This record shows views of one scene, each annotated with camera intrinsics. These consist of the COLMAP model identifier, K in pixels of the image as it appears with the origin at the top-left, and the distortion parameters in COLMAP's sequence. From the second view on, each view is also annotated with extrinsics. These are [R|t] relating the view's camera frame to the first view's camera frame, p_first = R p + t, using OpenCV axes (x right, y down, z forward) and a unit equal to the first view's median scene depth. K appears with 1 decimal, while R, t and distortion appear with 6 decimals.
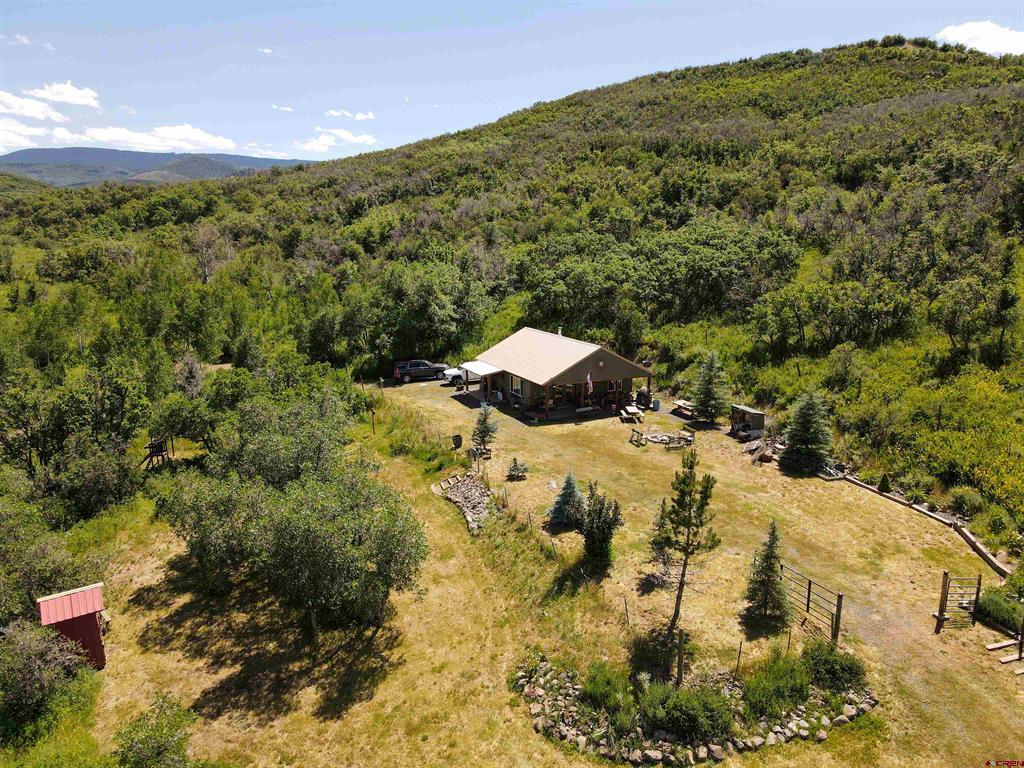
lens RADIAL K [[750.0, 0, 514.5], [0, 750.0, 383.2], [0, 0, 1]] dist [-0.006684, 0.038200]
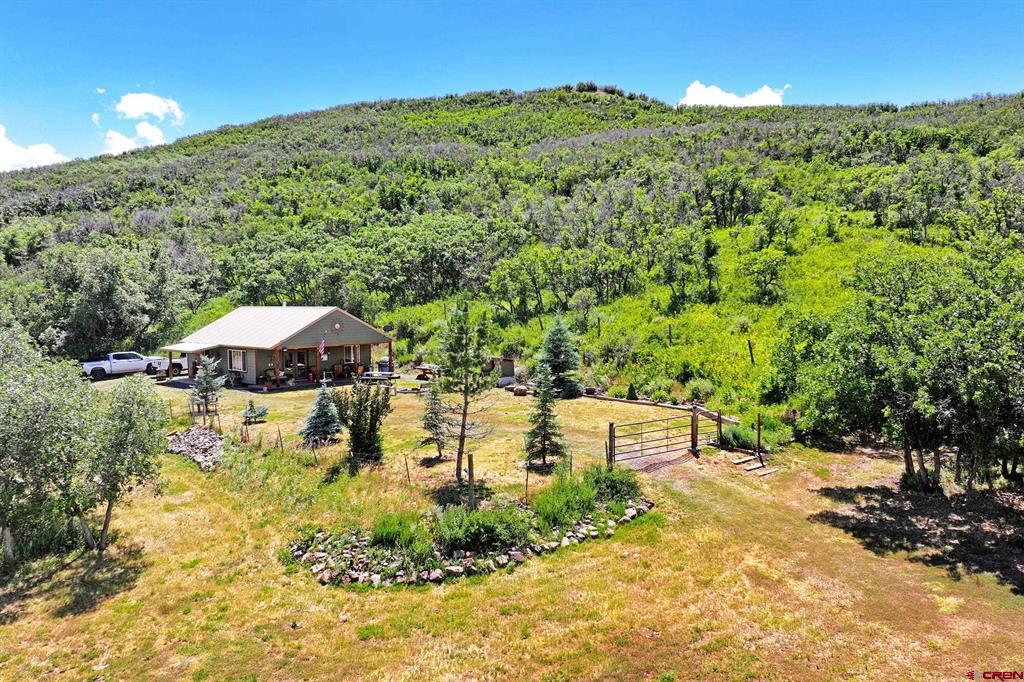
lens RADIAL K [[850.0, 0, 541.3], [0, 850.0, 338.2], [0, 0, 1]] dist [0.008873, -0.006885]
pose [[0.925766, -0.030301, 0.376882, -0.046347], [0.084189, 0.988279, -0.127343, 0.147513], [-0.368606, 0.149619, 0.917466, -0.030503]]
